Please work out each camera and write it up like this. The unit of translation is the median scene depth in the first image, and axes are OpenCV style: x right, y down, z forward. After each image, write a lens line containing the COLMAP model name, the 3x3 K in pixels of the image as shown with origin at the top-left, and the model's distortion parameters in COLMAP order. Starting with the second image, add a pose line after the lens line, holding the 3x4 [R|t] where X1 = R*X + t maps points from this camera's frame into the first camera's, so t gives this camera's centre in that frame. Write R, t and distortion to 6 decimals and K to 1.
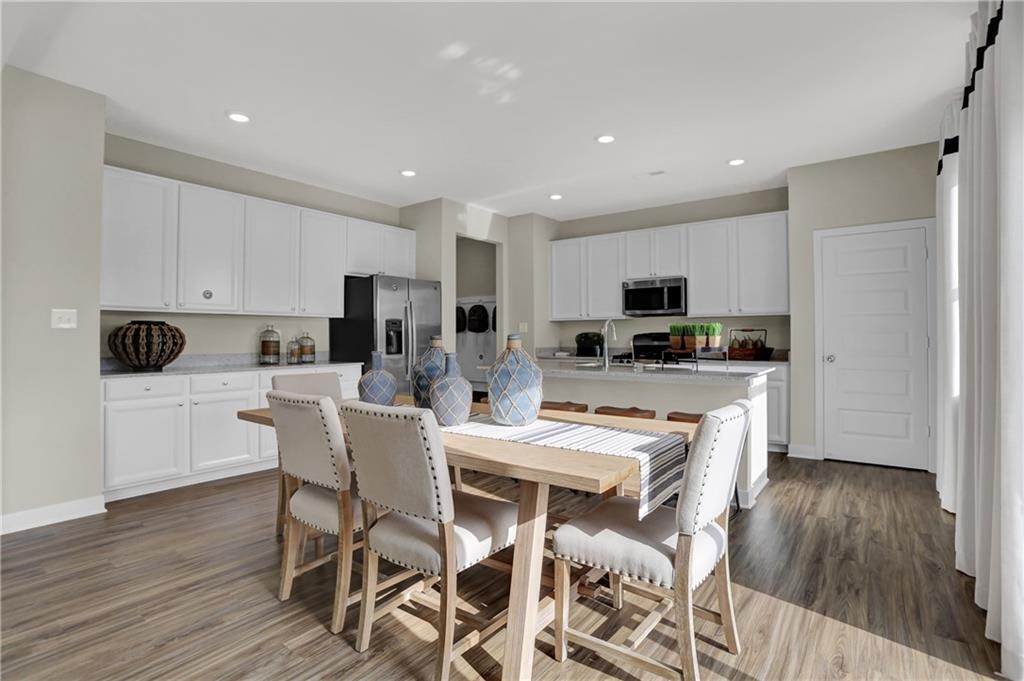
lens RADIAL K [[497.5, 0, 511.3], [0, 497.5, 336.1], [0, 0, 1]] dist [-0.034172, 0.000650]
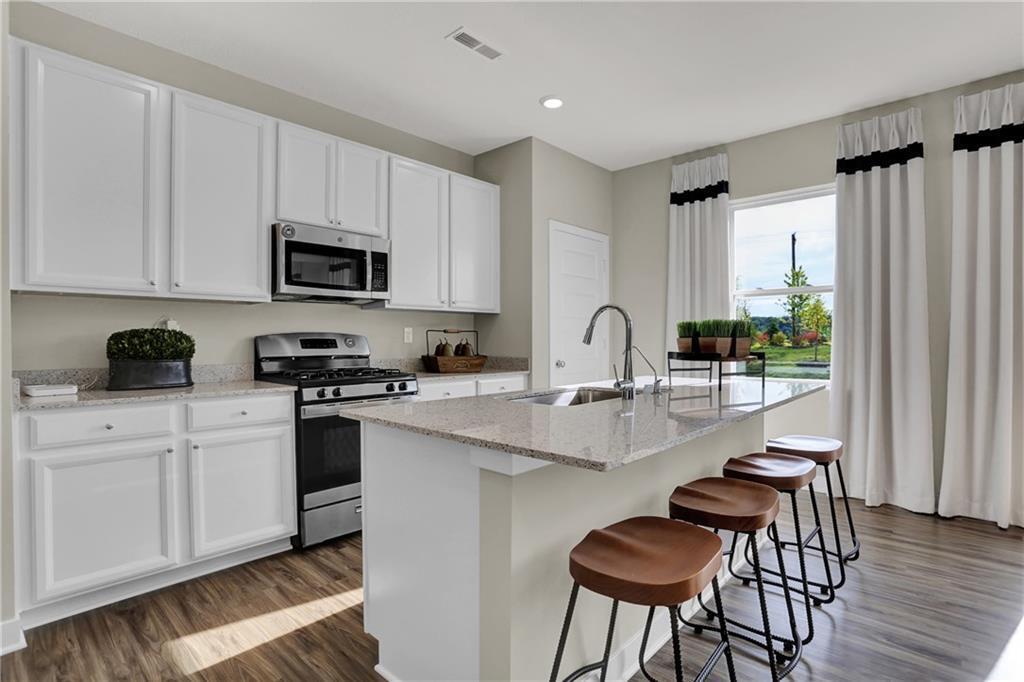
lens RADIAL K [[497.5, 0, 510.1], [0, 497.5, 342.8], [0, 0, 1]] dist [-0.034172, 0.000650]
pose [[0.125235, -0.004773, 0.992116, -0.225244], [0.001274, 0.999988, 0.004650, 0.002565], [-0.992126, 0.000681, 0.125239, 0.765752]]
